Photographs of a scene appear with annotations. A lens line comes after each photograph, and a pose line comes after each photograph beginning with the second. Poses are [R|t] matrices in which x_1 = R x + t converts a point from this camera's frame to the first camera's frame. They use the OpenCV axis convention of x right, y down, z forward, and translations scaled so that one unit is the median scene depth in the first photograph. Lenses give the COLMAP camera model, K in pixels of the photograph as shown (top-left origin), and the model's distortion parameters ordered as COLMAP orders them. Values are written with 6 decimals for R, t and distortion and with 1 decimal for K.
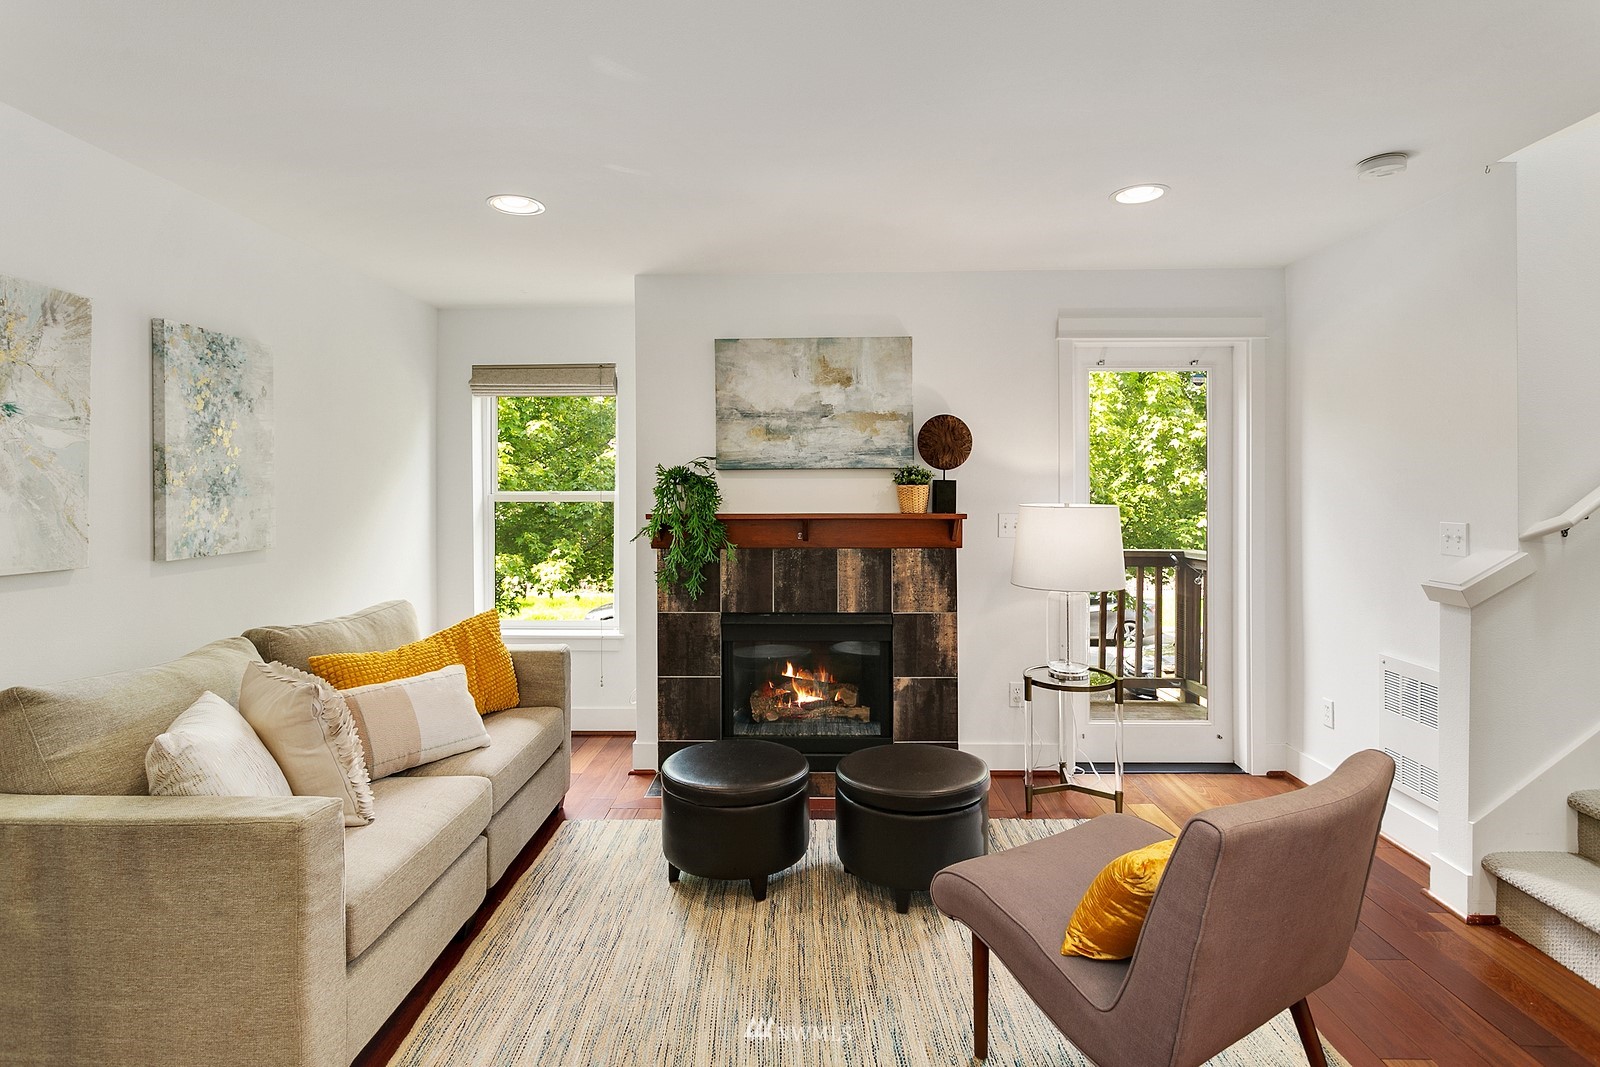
lens RADIAL K [[795.3, 0, 791.5], [0, 795.3, 487.6], [0, 0, 1]] dist [-0.015524, 0.010238]
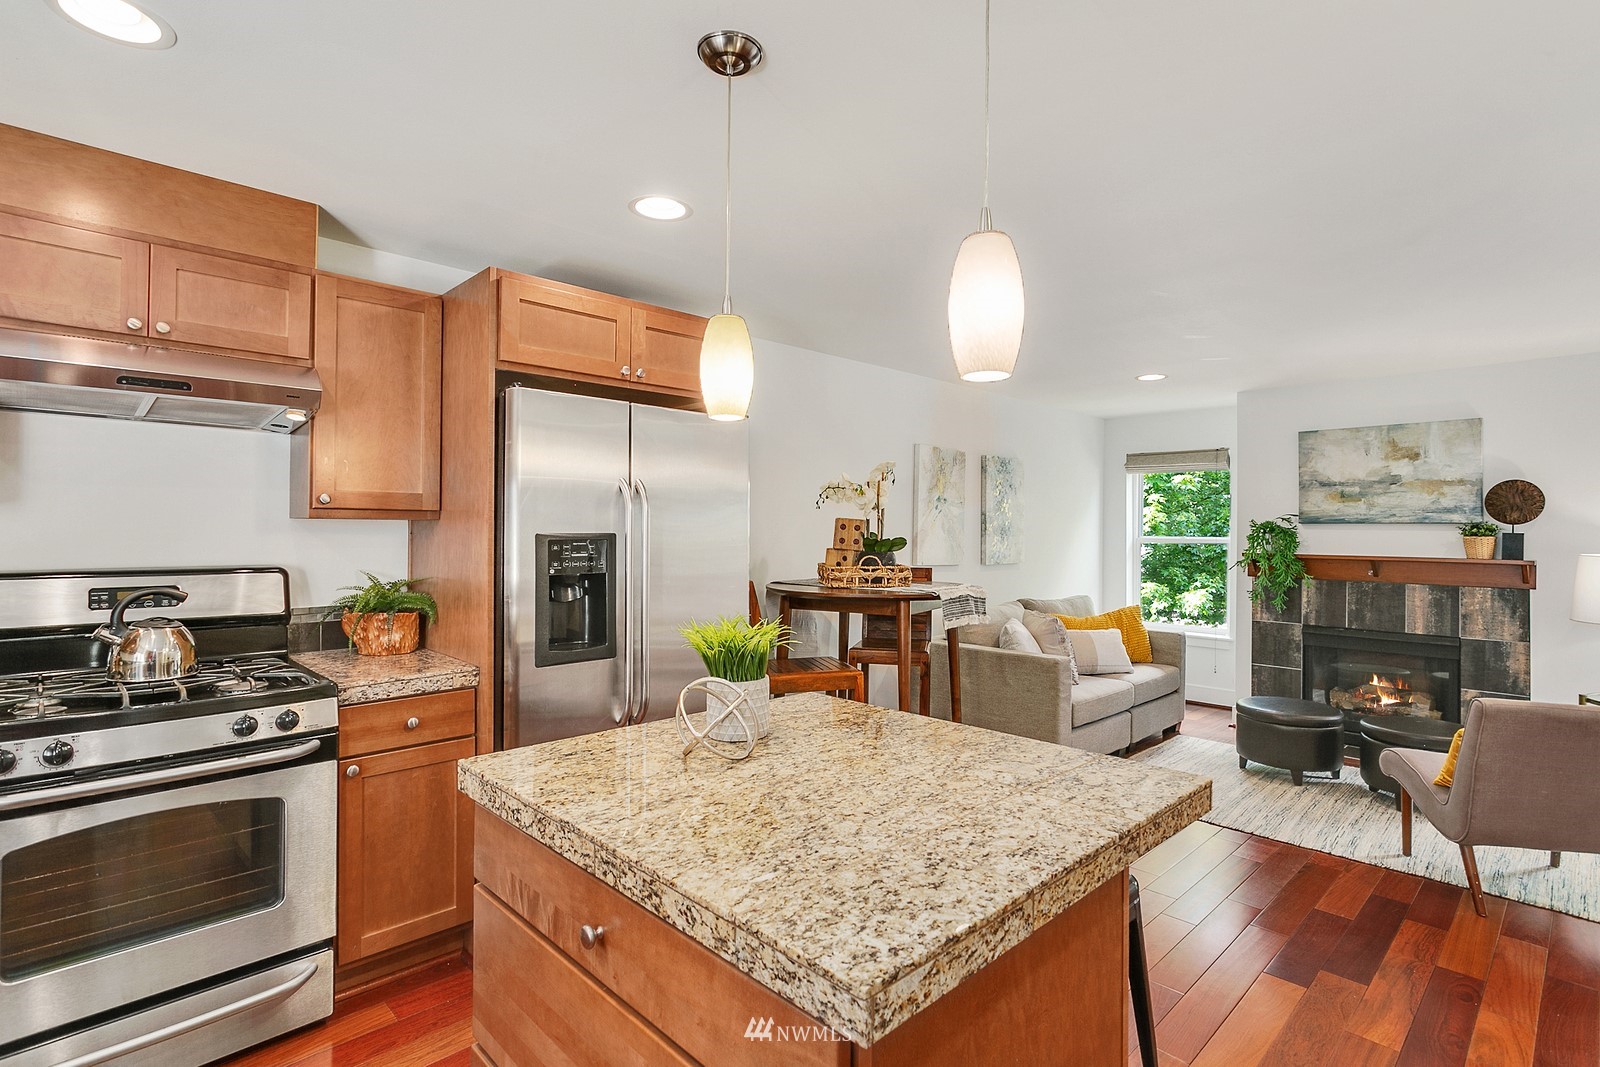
lens RADIAL K [[780.5, 0, 796.7], [0, 780.5, 523.2], [0, 0, 1]] dist [0.000568, -0.000694]
pose [[0.709771, 0.006093, -0.704407, 0.253177], [-0.013917, 0.999889, -0.005374, -0.002743], [0.704295, 0.013618, 0.709776, -0.629482]]
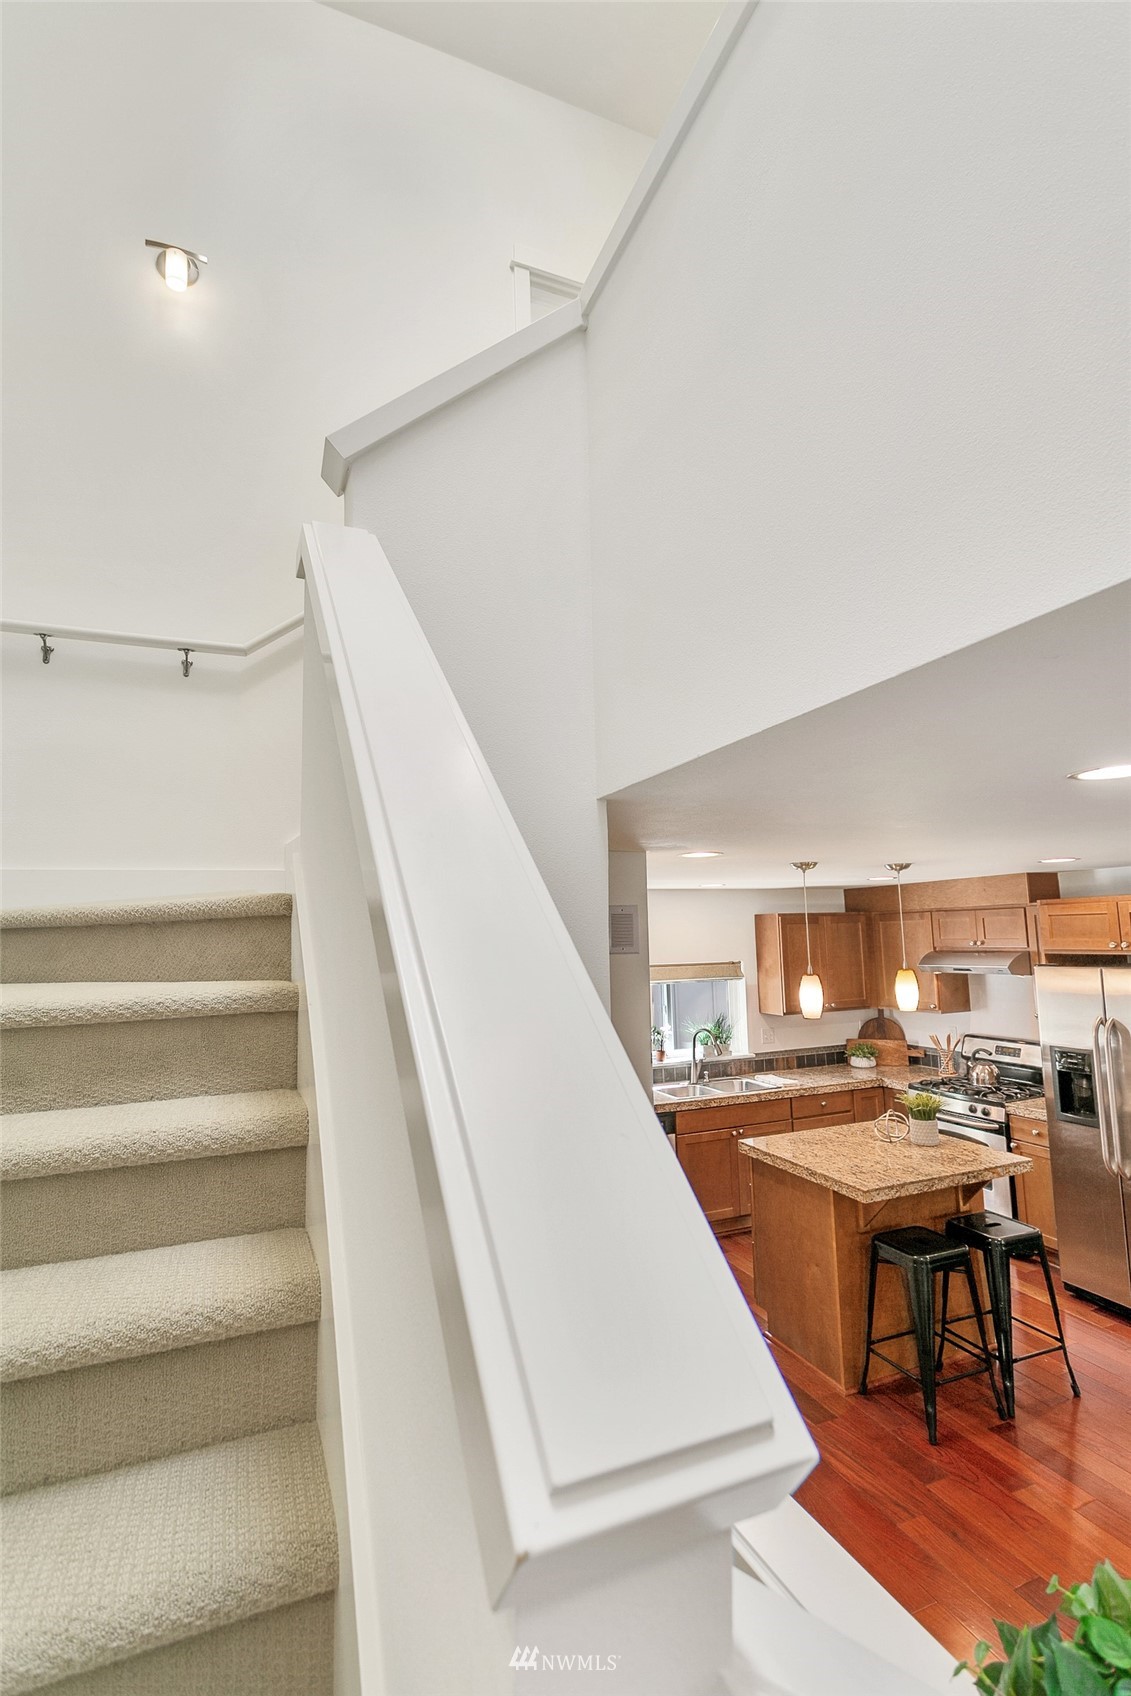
lens RADIAL K [[797.5, 0, 565.5], [0, 797.5, 848.0], [0, 0, 1]] dist [-0.005919, 0.000441]
pose [[-0.917300, -0.011284, -0.398038, 0.809874], [0.033635, 0.993830, -0.105689, -0.188550], [0.396775, -0.110336, -0.911261, 0.508310]]
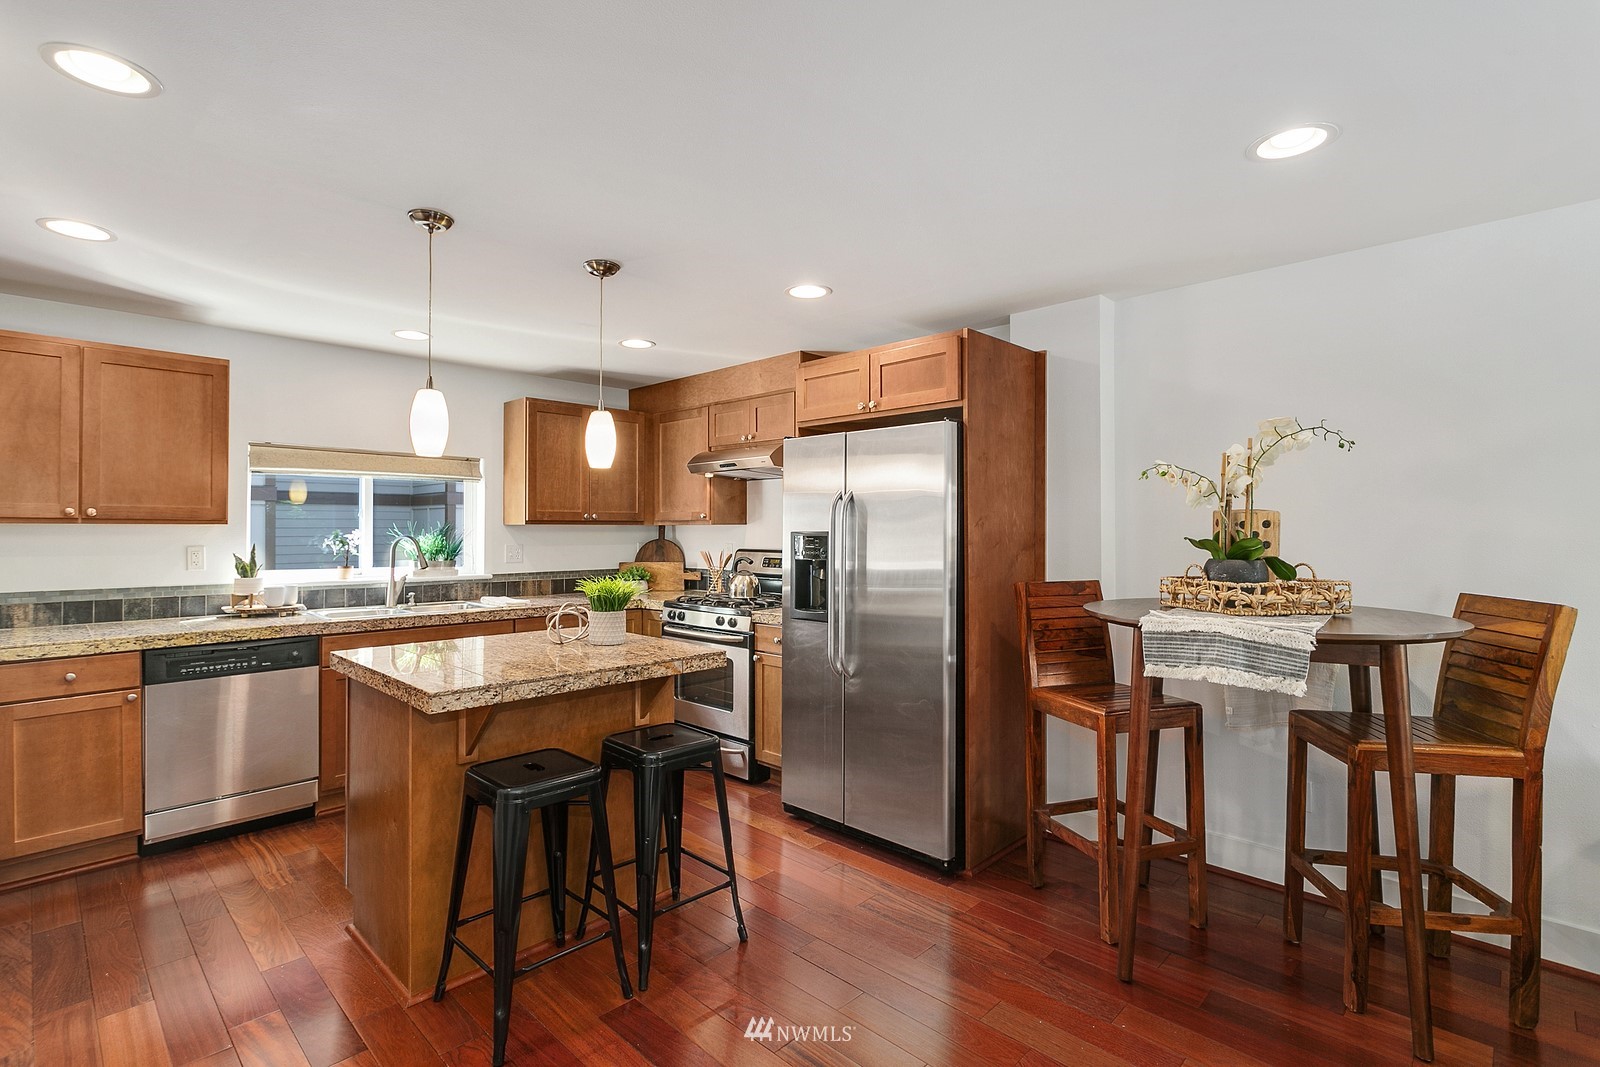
lens RADIAL K [[754.4, 0, 800.0], [0, 754.4, 533.5], [0, 0, 1]] dist [0.000571, 0.000028]
pose [[-0.681800, 0.010278, -0.731466, 0.341815], [0.002237, 0.999926, 0.011965, -0.003848], [0.731535, 0.006522, -0.681773, 0.324893]]
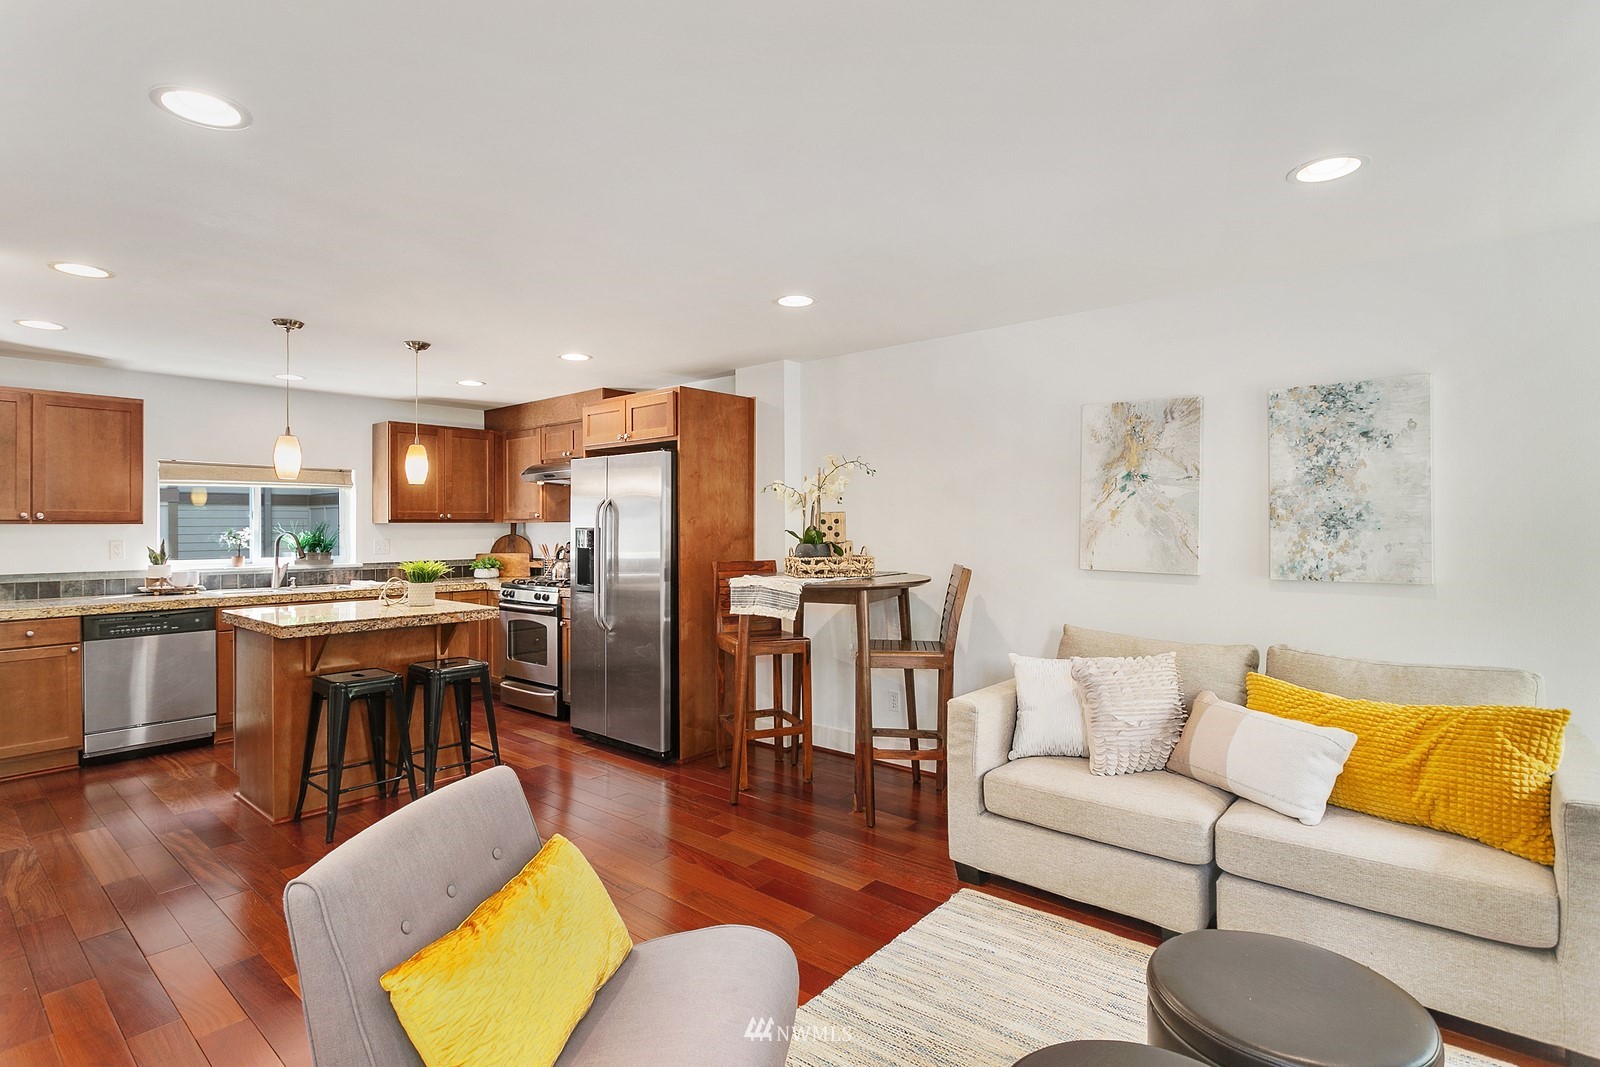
lens RADIAL K [[789.4, 0, 796.4], [0, 789.4, 530.7], [0, 0, 1]] dist [-0.001777, 0.000652]
pose [[-0.636761, 0.014854, -0.770918, 0.457573], [0.006475, 0.999882, 0.013918, -0.005814], [0.771034, 0.003870, -0.636782, 0.822837]]
